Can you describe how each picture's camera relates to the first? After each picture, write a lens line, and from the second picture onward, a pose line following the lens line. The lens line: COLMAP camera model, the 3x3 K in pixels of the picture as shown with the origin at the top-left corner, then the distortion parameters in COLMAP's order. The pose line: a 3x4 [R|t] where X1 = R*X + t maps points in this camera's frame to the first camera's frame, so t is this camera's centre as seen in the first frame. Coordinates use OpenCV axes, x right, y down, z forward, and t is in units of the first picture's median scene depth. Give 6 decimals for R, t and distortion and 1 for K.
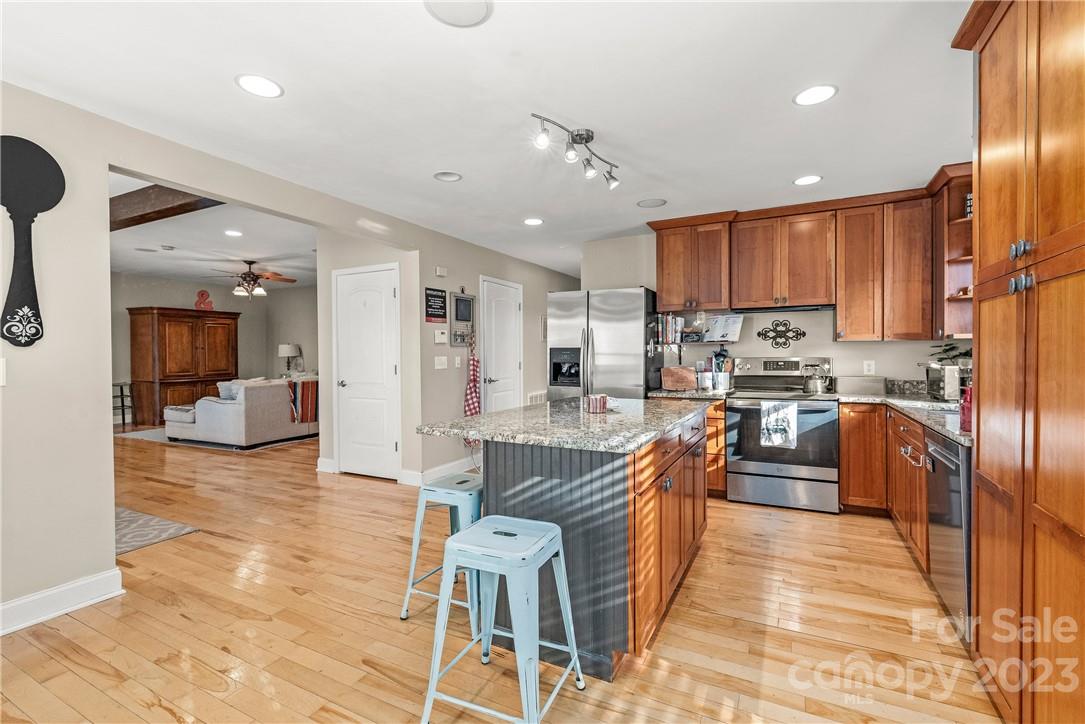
lens RADIAL K [[425.0, 0, 544.9], [0, 425.0, 355.3], [0, 0, 1]] dist [0.000272, 0.000045]
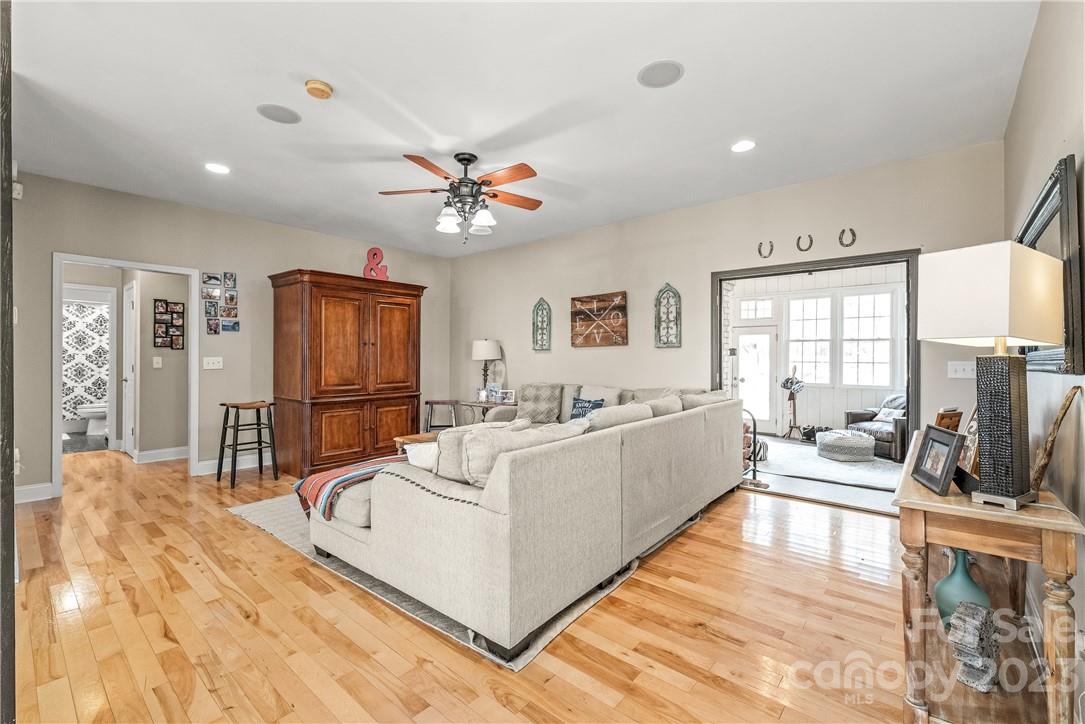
lens RADIAL K [[466.7, 0, 542.2], [0, 466.7, 355.9], [0, 0, 1]] dist [-0.001925, -0.000192]
pose [[0.953650, 0.007999, -0.300813, -0.450912], [-0.010934, 0.999908, -0.008076, 0.002735], [0.300720, 0.010991, 0.953649, 0.528583]]
